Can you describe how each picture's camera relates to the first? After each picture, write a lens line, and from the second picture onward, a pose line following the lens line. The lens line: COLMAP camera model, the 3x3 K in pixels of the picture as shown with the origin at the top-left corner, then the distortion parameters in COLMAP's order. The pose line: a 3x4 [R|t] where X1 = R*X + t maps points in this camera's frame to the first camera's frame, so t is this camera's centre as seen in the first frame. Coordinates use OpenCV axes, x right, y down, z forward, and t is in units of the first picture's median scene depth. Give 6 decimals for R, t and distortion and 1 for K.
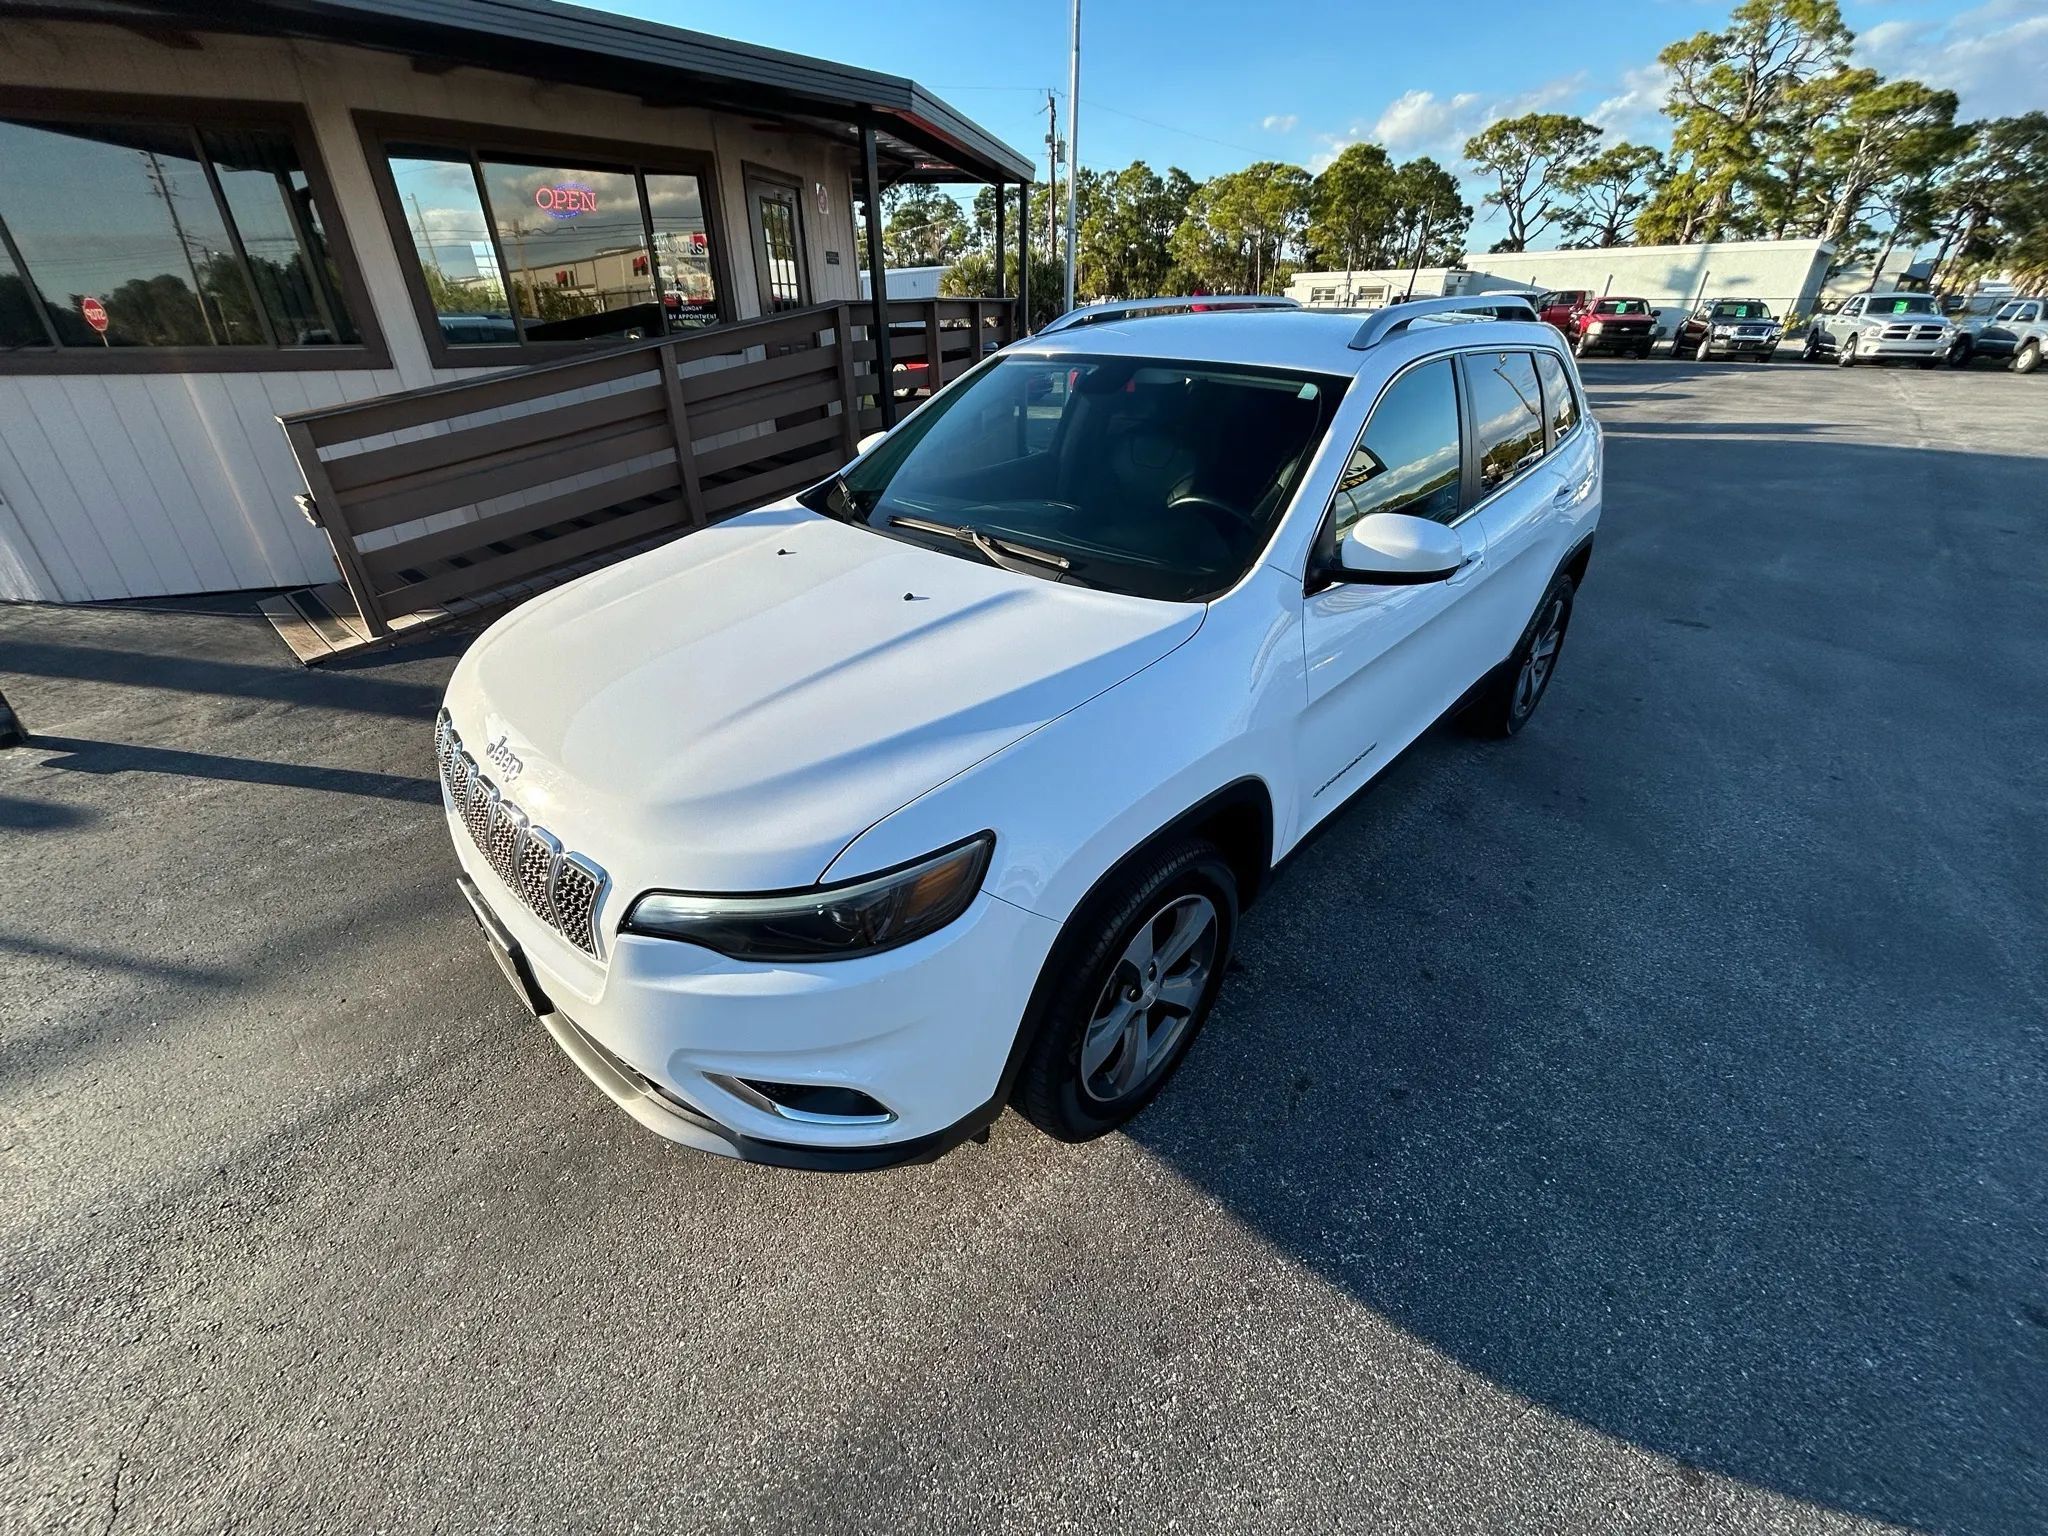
lens RADIAL K [[833.2, 0, 1015.8], [0, 833.2, 769.8], [0, 0, 1]] dist [0.001639, -0.000282]
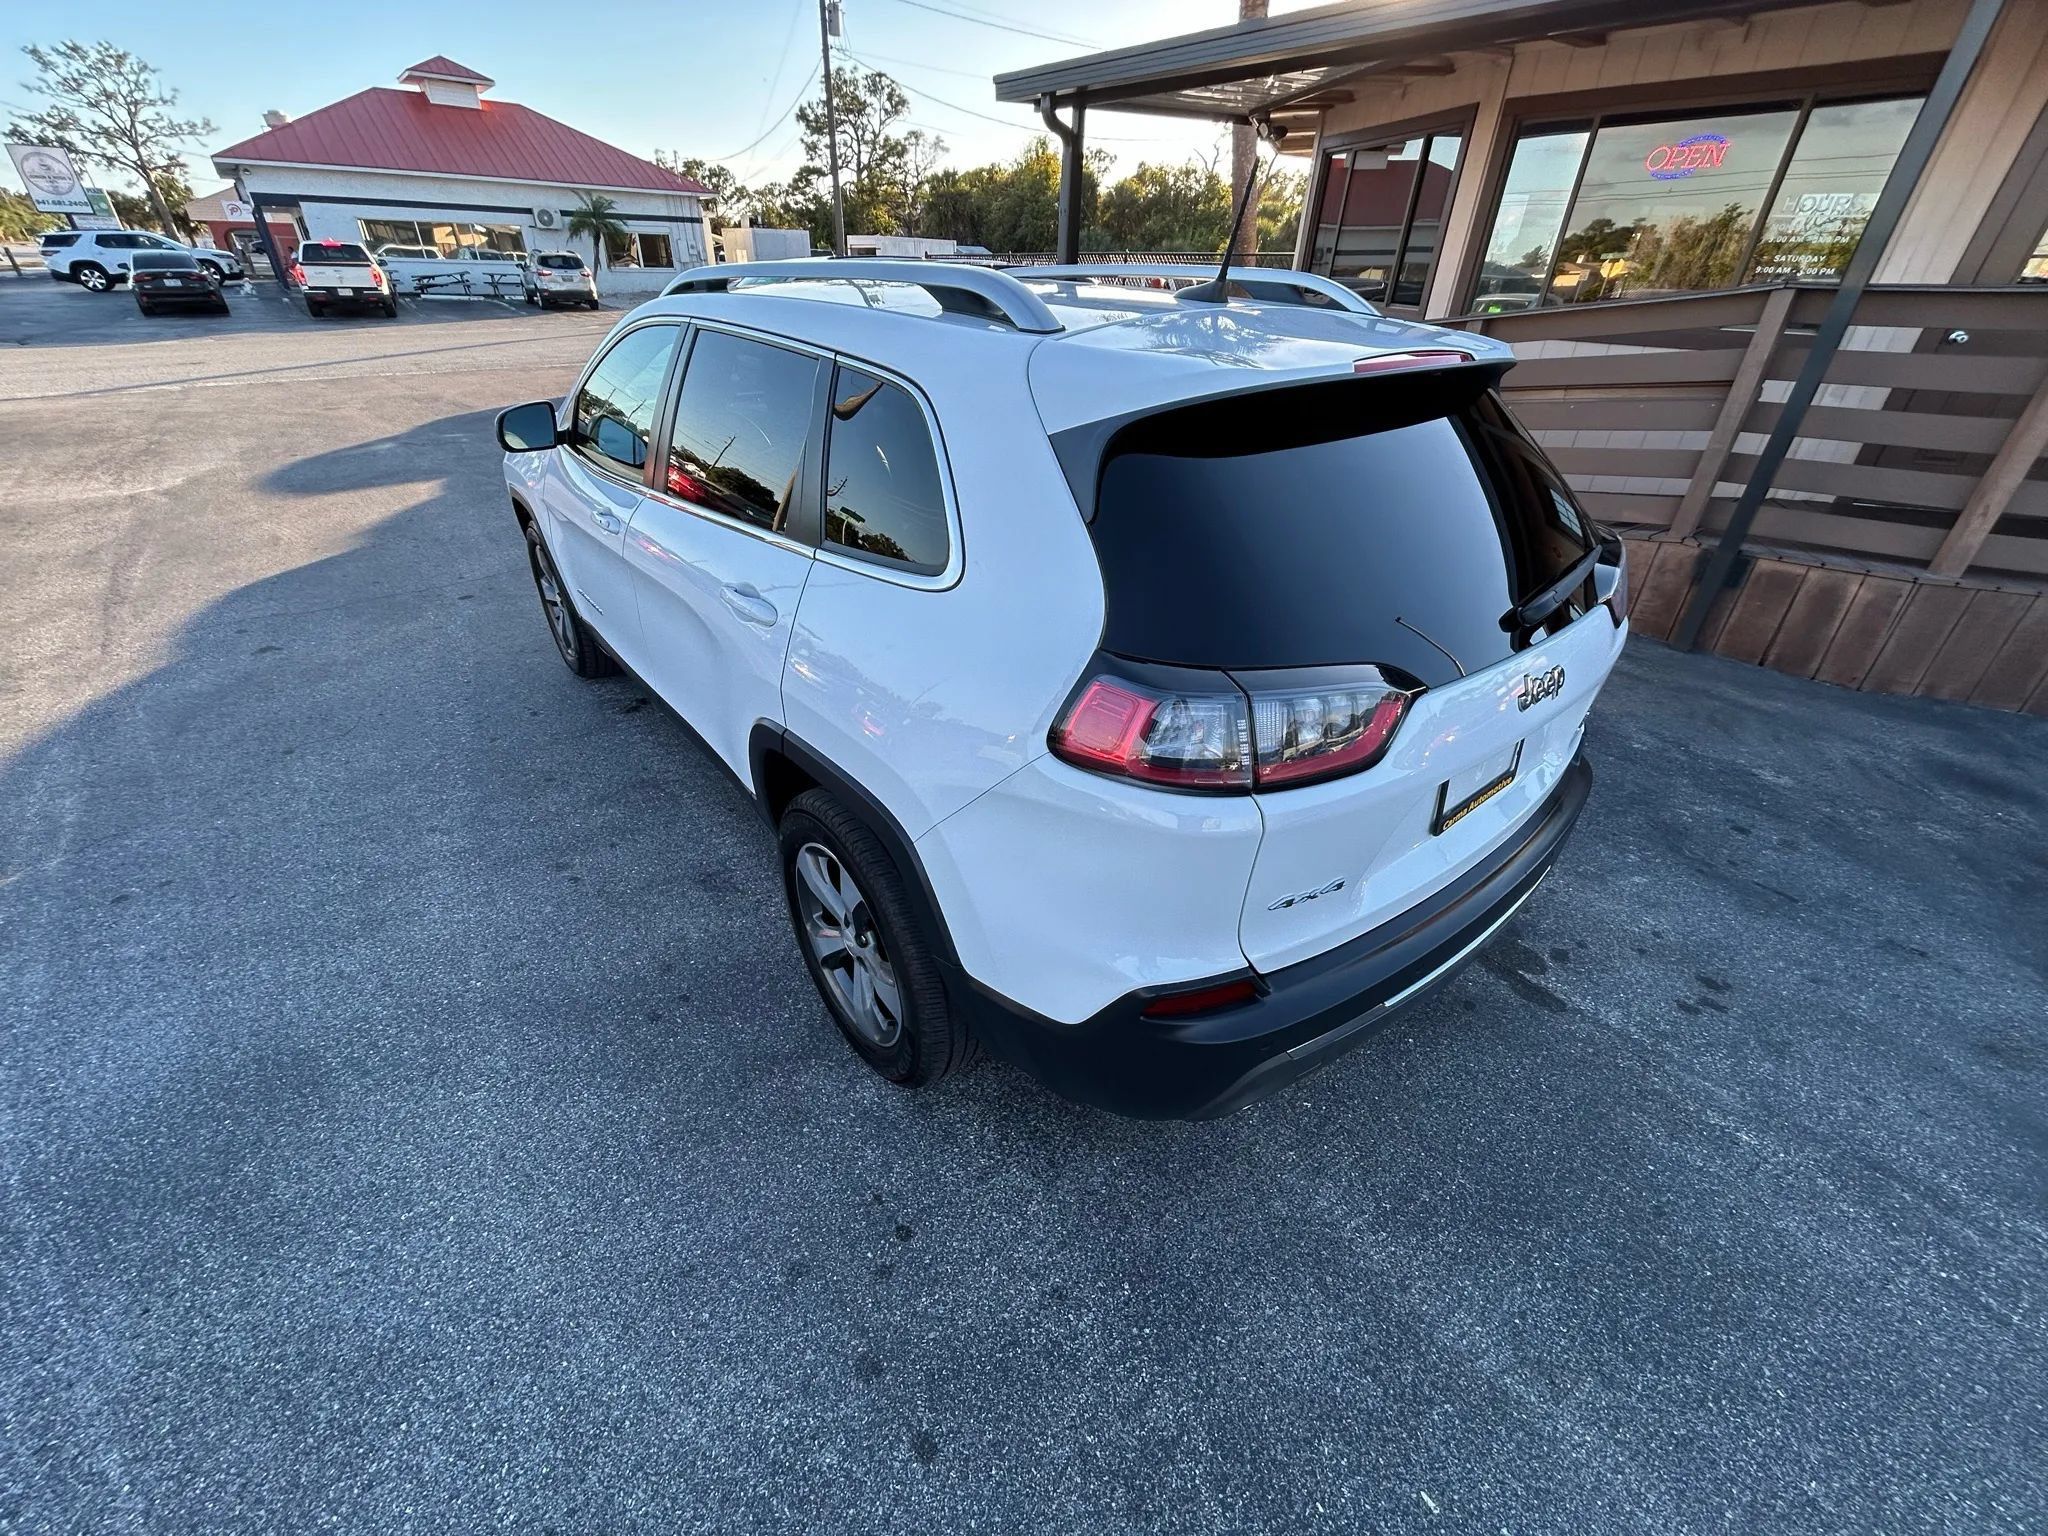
lens RADIAL K [[837.7, 0, 1016.1], [0, 837.7, 776.4], [0, 0, 1]] dist [0.001074, 0.000535]
pose [[-0.141062, 0.522363, -0.840975, 0.608331], [-0.506943, 0.691537, 0.514573, -0.327560], [0.850359, 0.498913, 0.167259, 0.570240]]
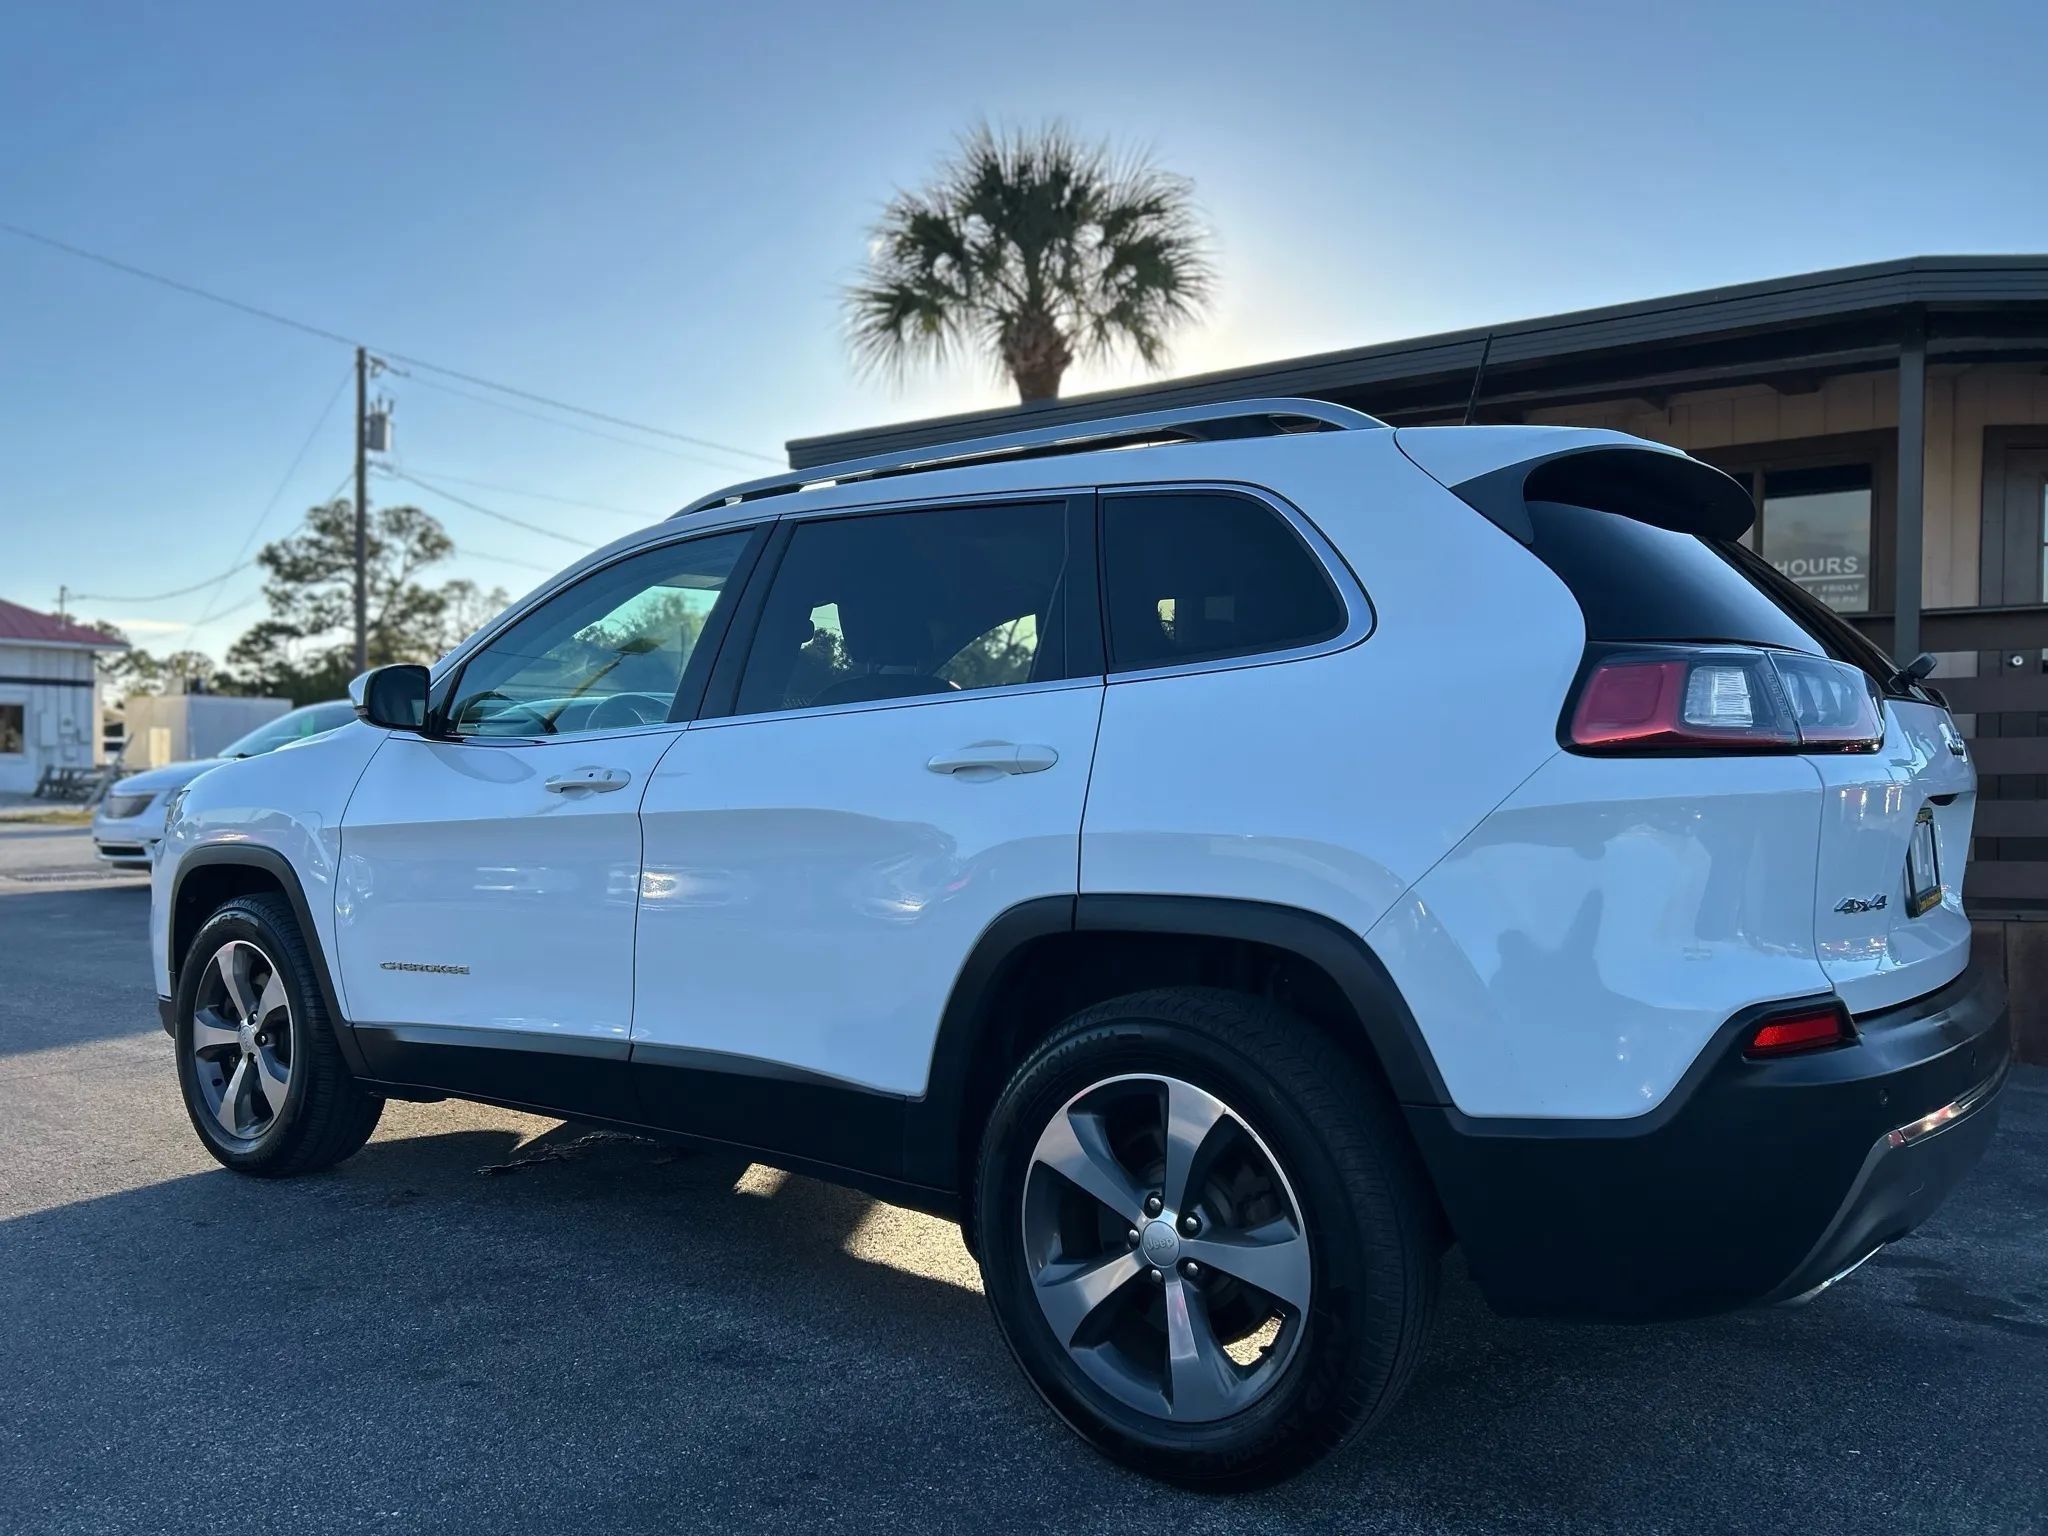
lens RADIAL K [[1559.7, 0, 1016.6], [0, 1559.7, 769.3], [0, 0, 1]] dist [0.062014, -0.064621]
pose [[0.115533, 0.009336, -0.993260, 0.762626], [-0.498470, 0.865473, -0.049846, -0.145890], [0.859174, 0.500869, 0.104645, 0.469337]]
